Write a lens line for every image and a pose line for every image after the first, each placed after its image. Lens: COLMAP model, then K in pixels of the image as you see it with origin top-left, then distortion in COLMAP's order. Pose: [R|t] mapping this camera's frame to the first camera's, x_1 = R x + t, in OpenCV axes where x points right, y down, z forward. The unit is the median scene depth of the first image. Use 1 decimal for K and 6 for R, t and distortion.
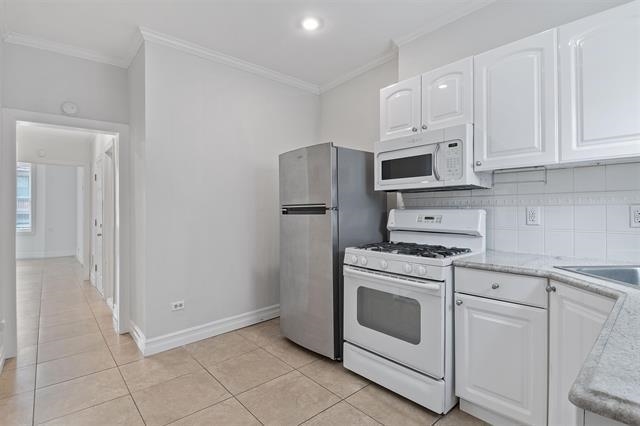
lens RADIAL K [[310.3, 0, 317.2], [0, 310.3, 211.0], [0, 0, 1]] dist [-0.003295, -0.000960]
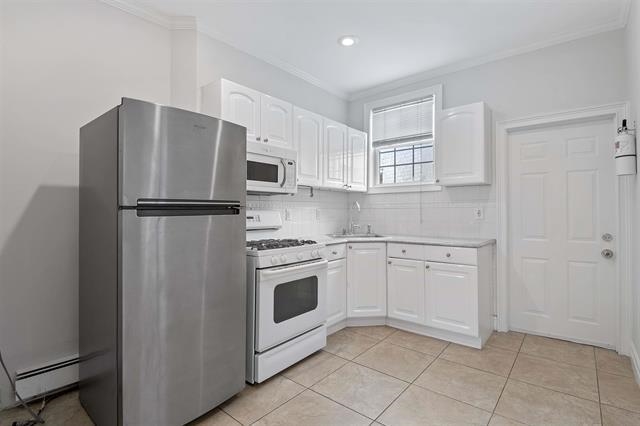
lens RADIAL K [[310.3, 0, 317.4], [0, 310.3, 212.2], [0, 0, 1]] dist [-0.003295, -0.000960]
pose [[-0.154022, 0.006633, 0.988045, -0.896025], [0.005436, 0.999968, -0.005865, 0.012727], [-0.988052, 0.004467, -0.154053, 1.041572]]
